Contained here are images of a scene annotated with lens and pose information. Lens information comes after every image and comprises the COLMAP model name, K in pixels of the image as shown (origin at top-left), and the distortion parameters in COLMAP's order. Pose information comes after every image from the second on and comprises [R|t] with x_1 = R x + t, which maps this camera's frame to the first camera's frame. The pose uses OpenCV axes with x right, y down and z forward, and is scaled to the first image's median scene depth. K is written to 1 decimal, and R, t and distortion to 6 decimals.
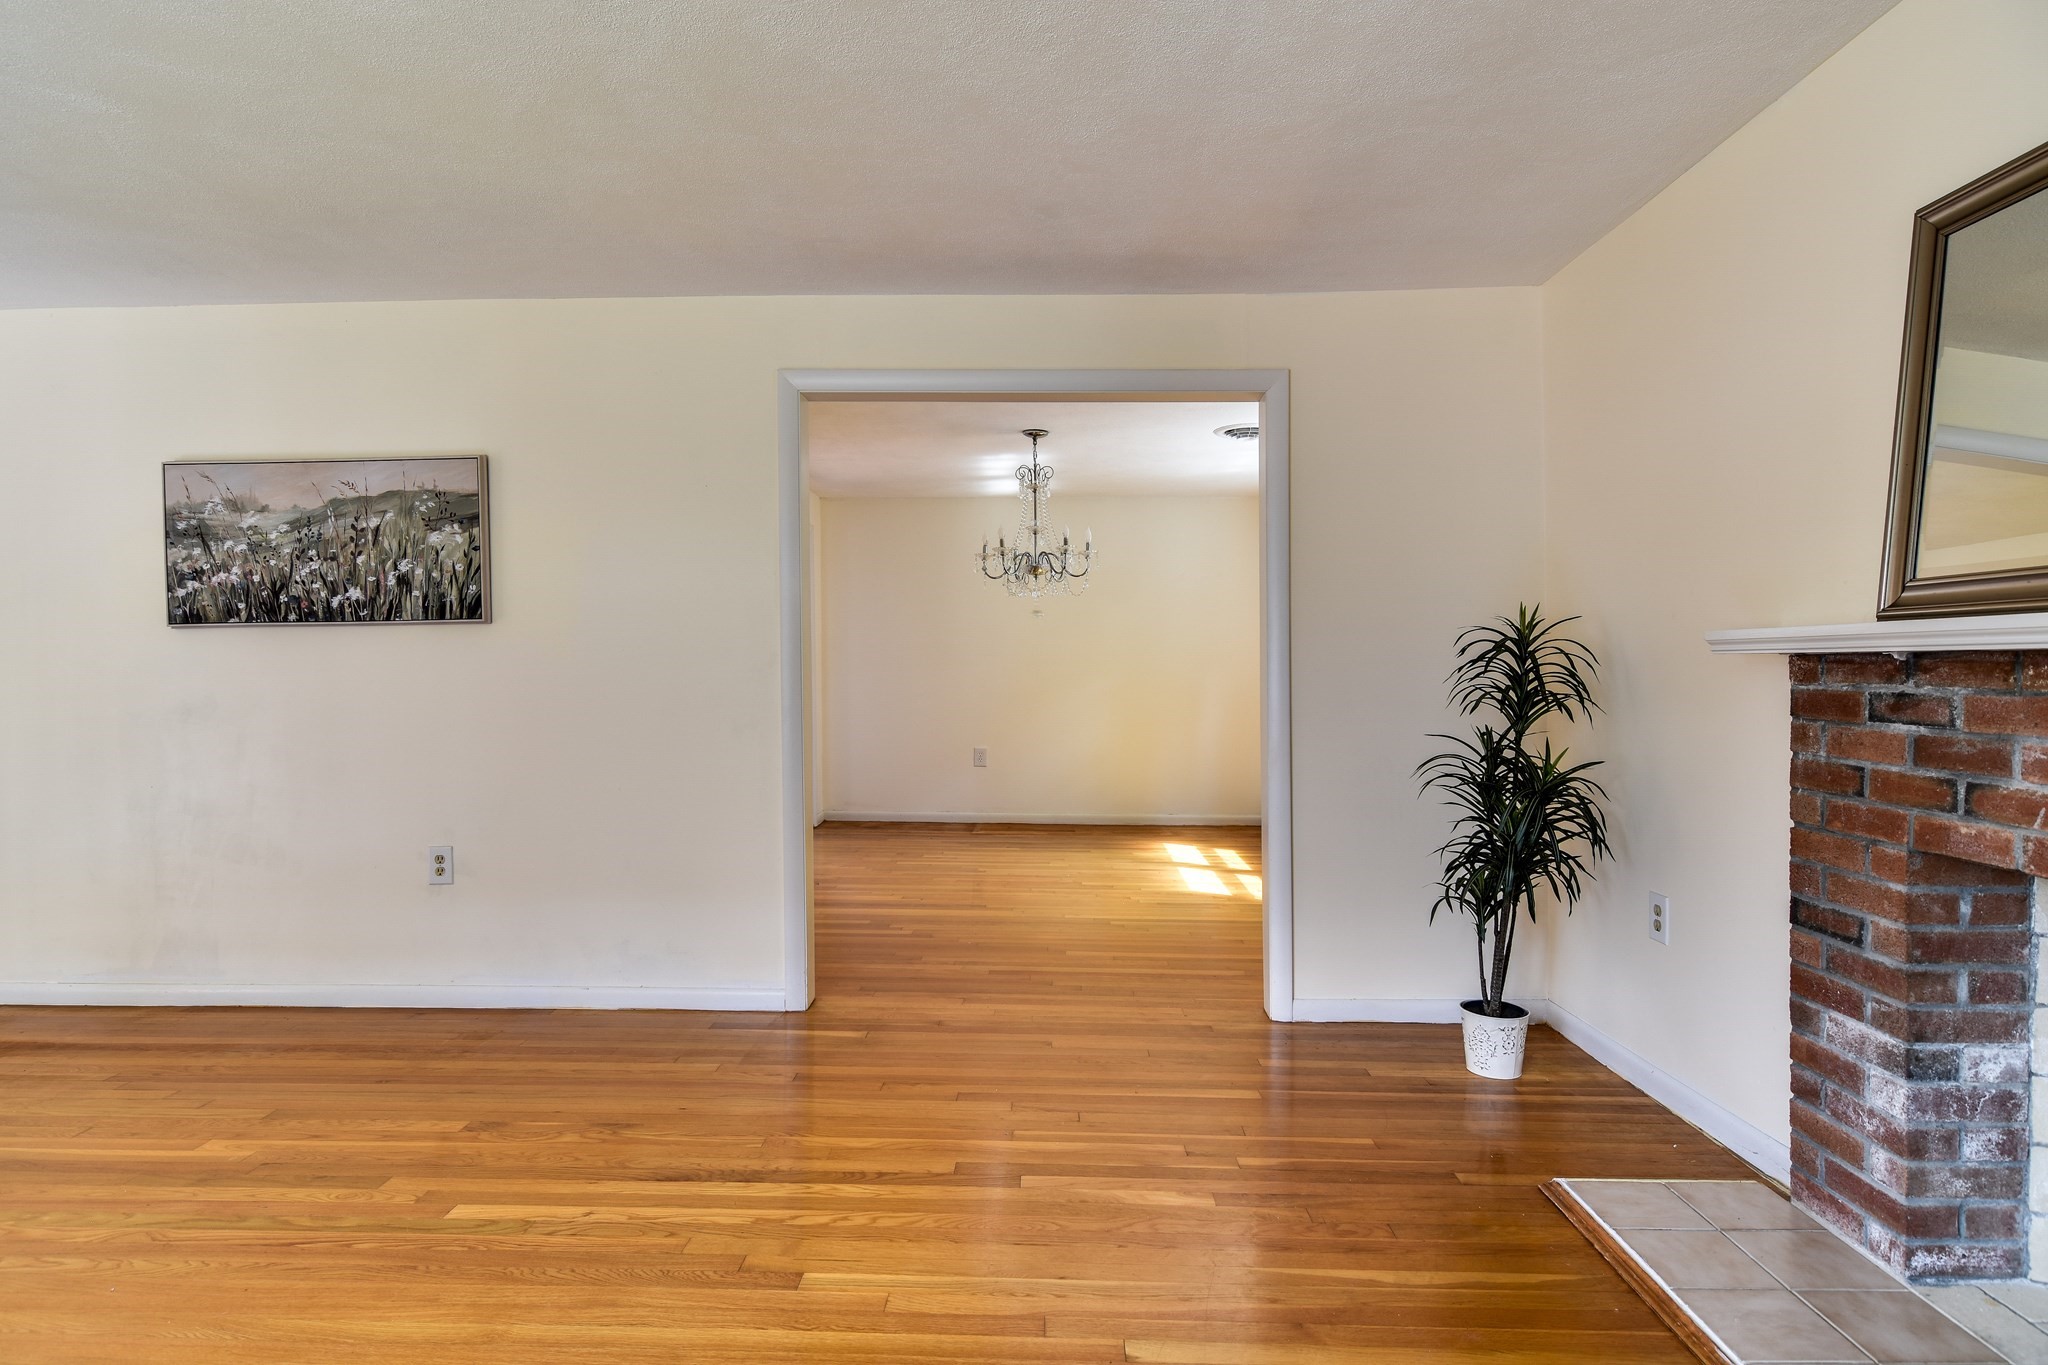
lens RADIAL K [[1093.0, 0, 1030.6], [0, 1093.0, 679.4], [0, 0, 1]] dist [0.000907, -0.007738]
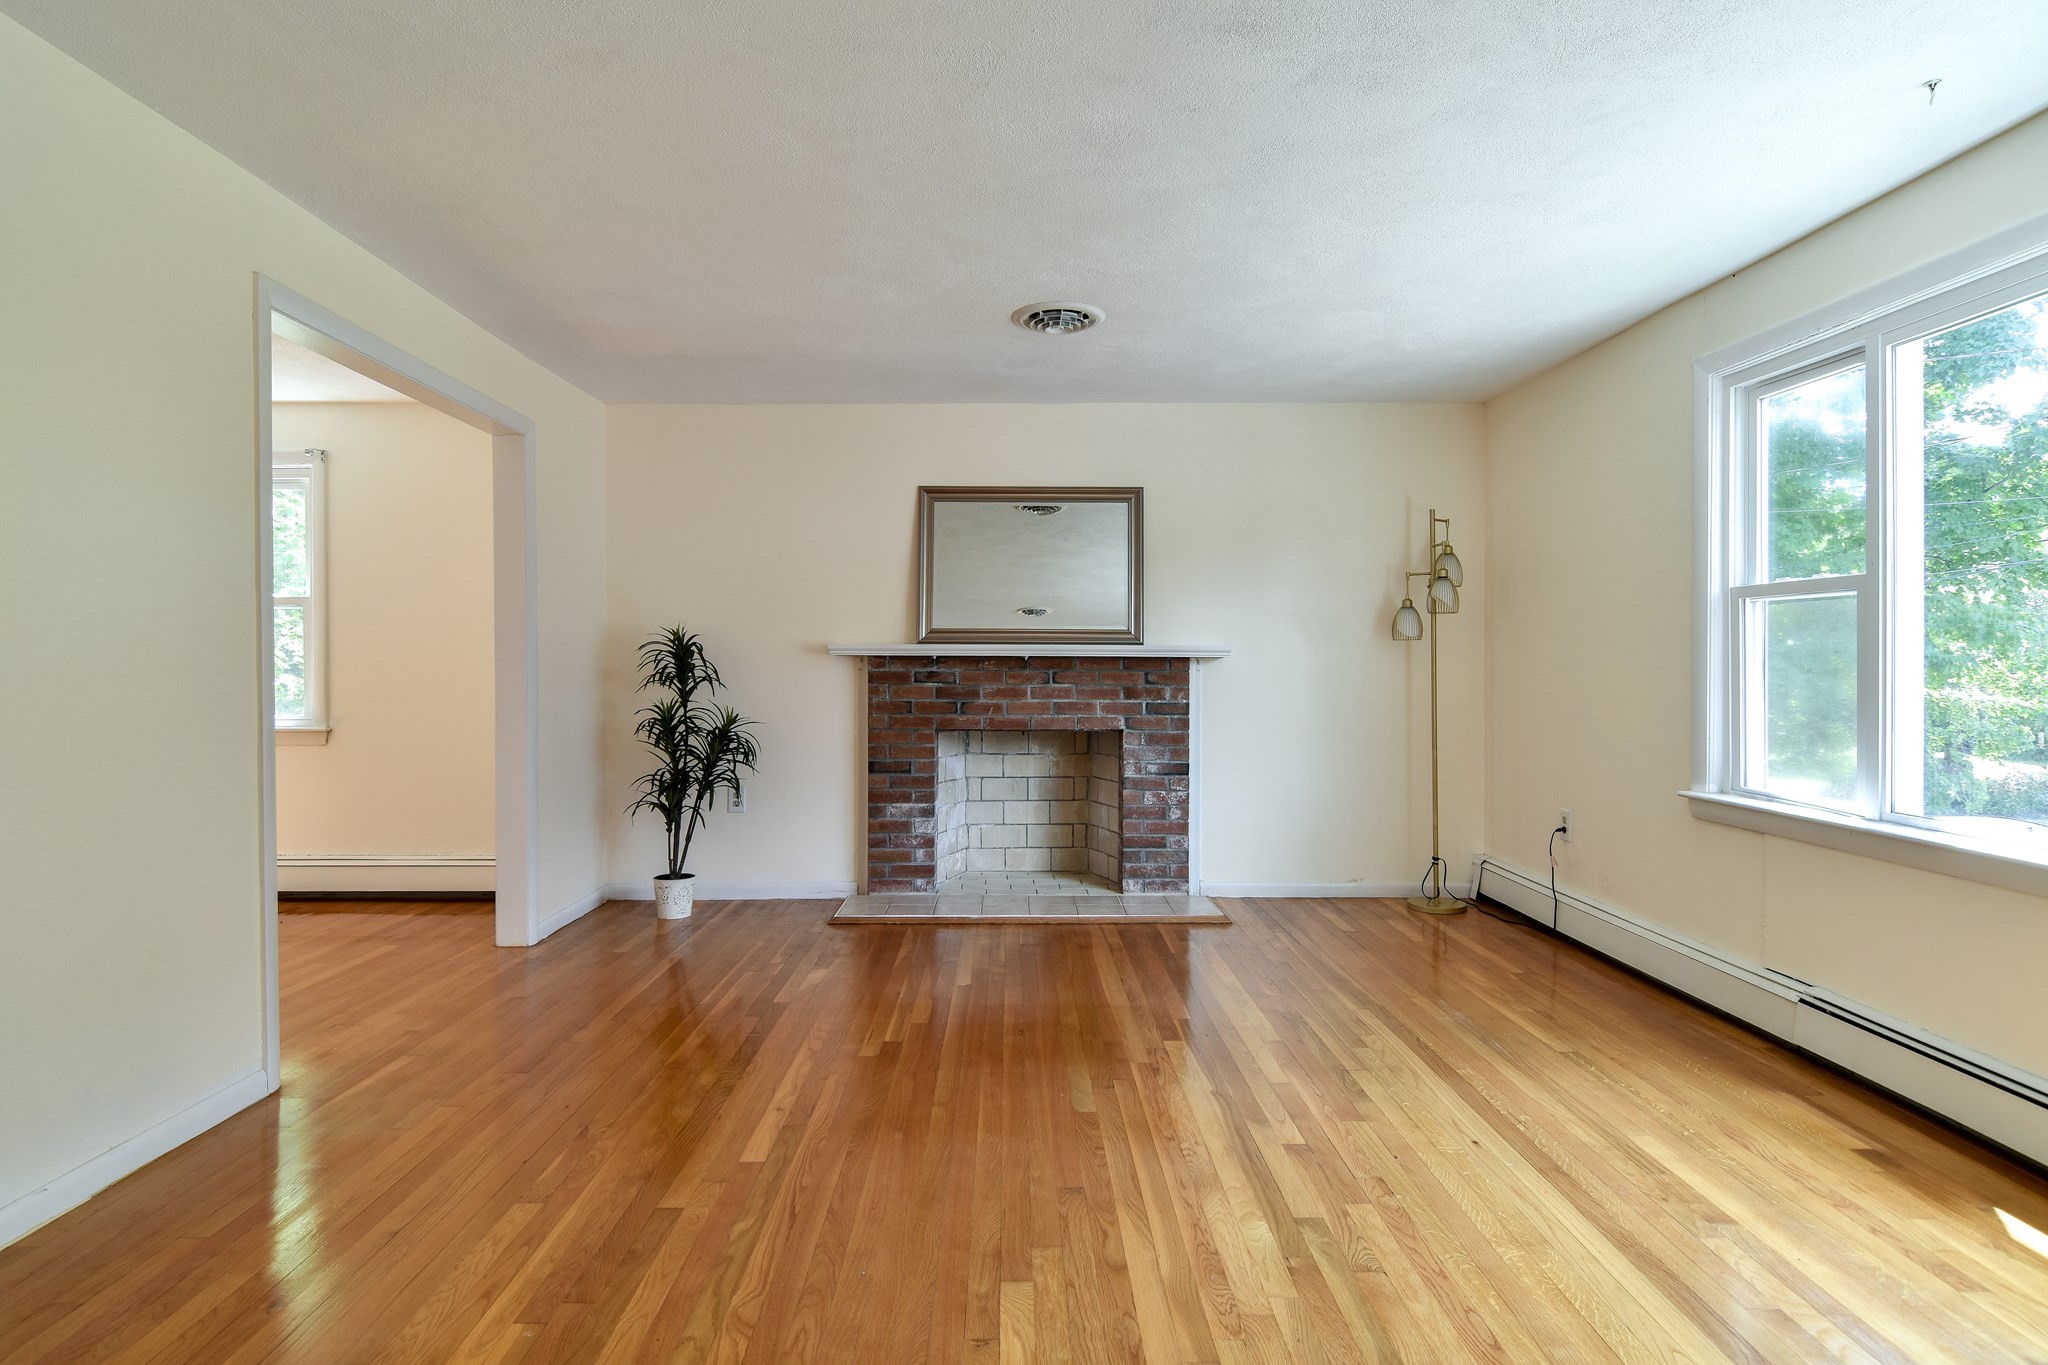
lens RADIAL K [[1093.0, 0, 1018.8], [0, 1093.0, 666.7], [0, 0, 1]] dist [0.000907, -0.007738]
pose [[-0.035565, -0.001231, 0.999367, -1.099795], [0.007113, 0.999974, 0.001485, -0.000686], [-0.999342, 0.007161, -0.035555, 0.523120]]
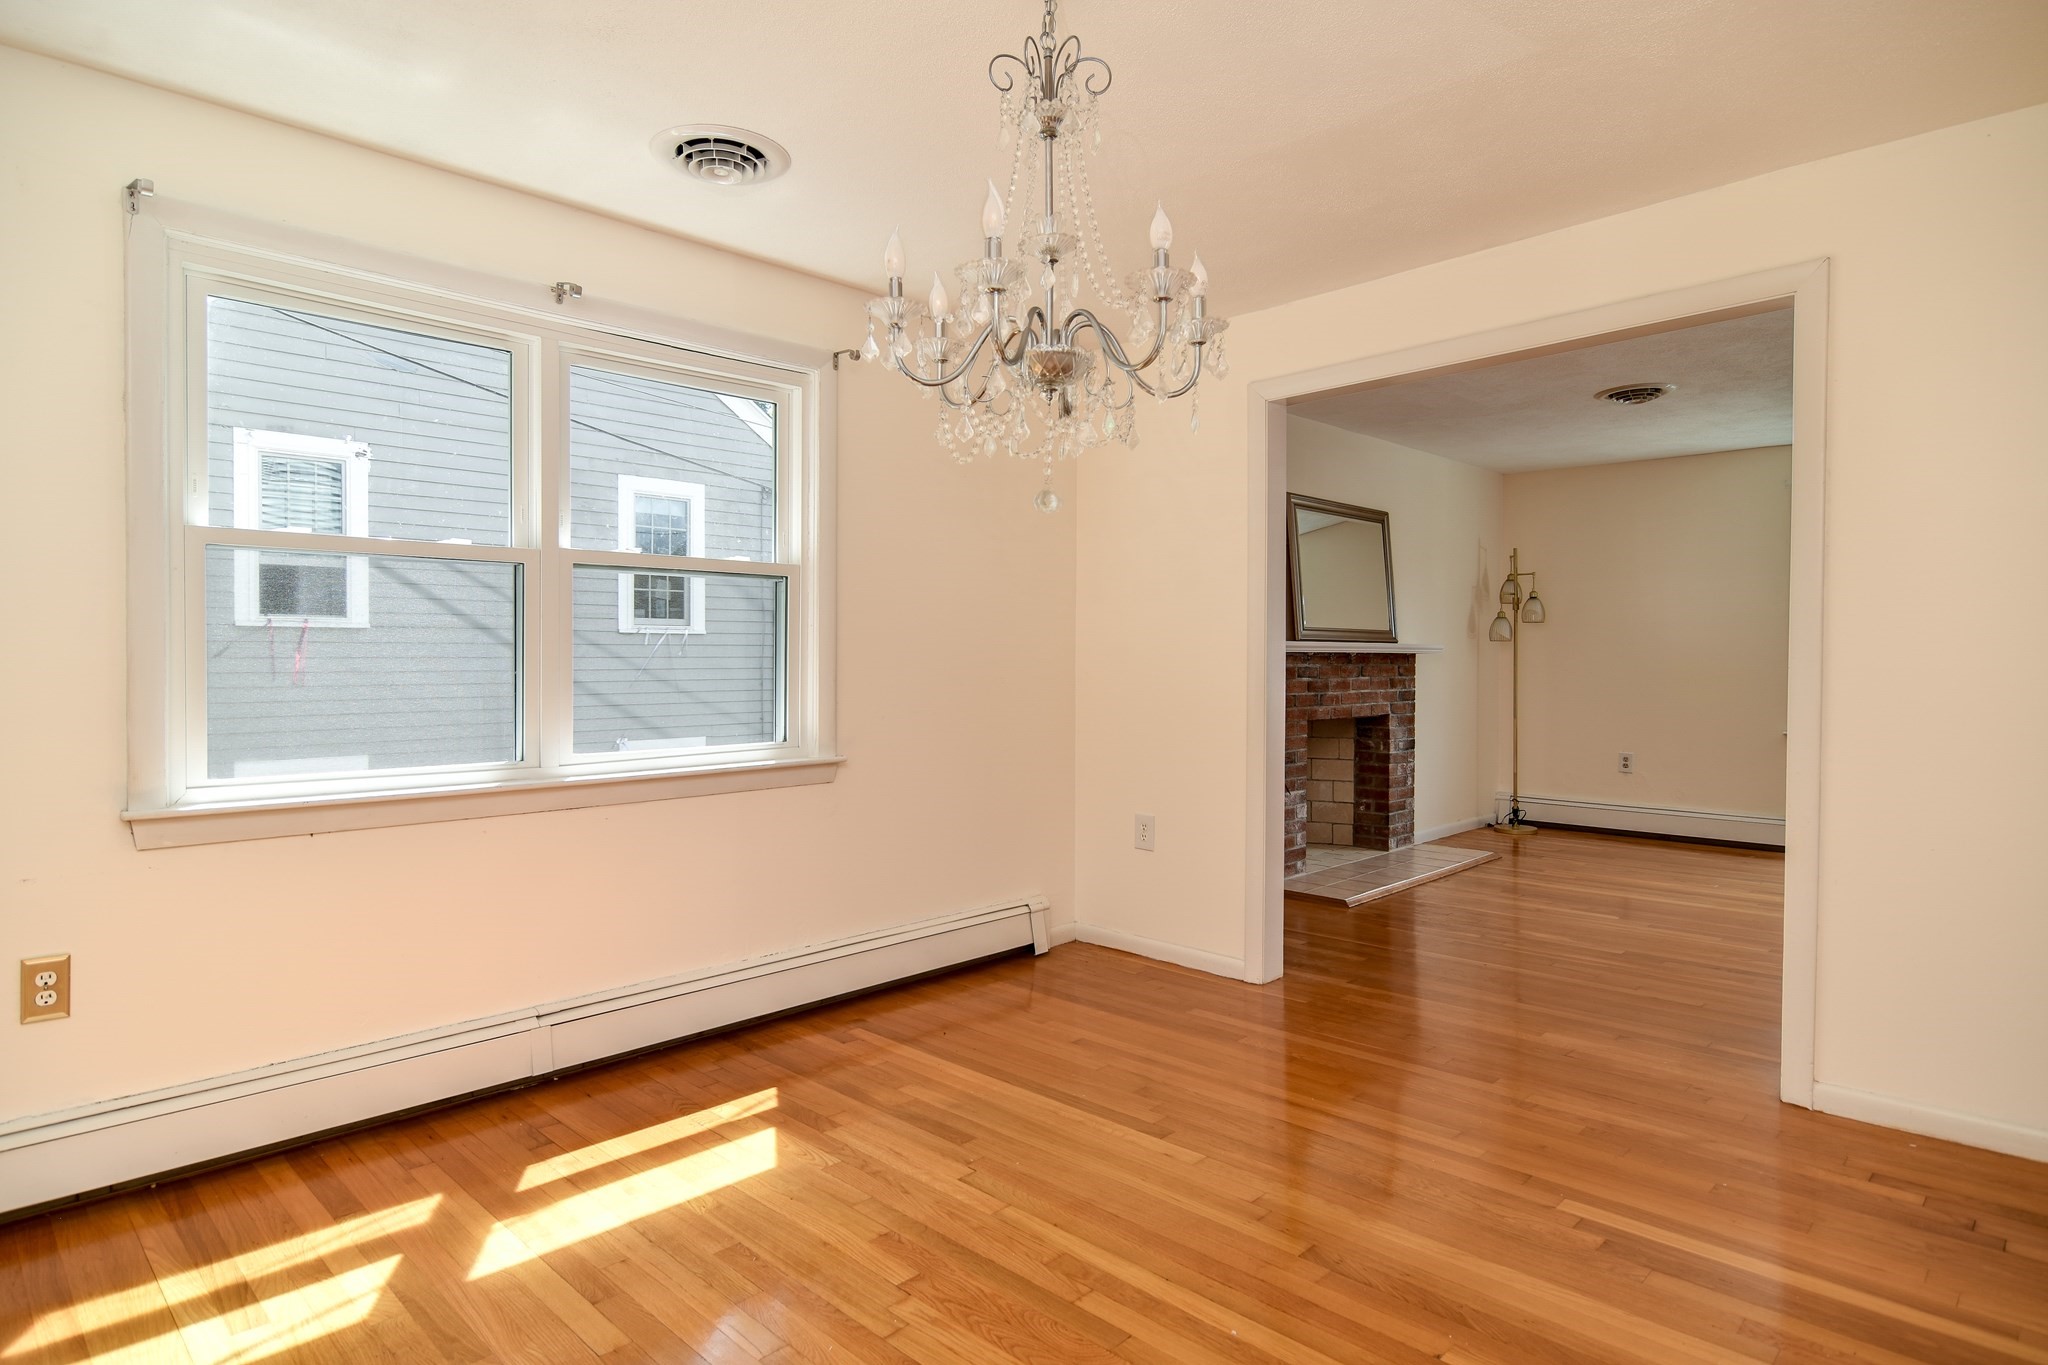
lens RADIAL K [[1093.0, 0, 1031.1], [0, 1093.0, 661.6], [0, 0, 1]] dist [0.000907, -0.007738]
pose [[-0.724667, -0.000341, 0.689099, -0.382389], [0.008330, 0.999922, 0.009256, -0.019738], [-0.689049, 0.012448, -0.724608, 2.109364]]
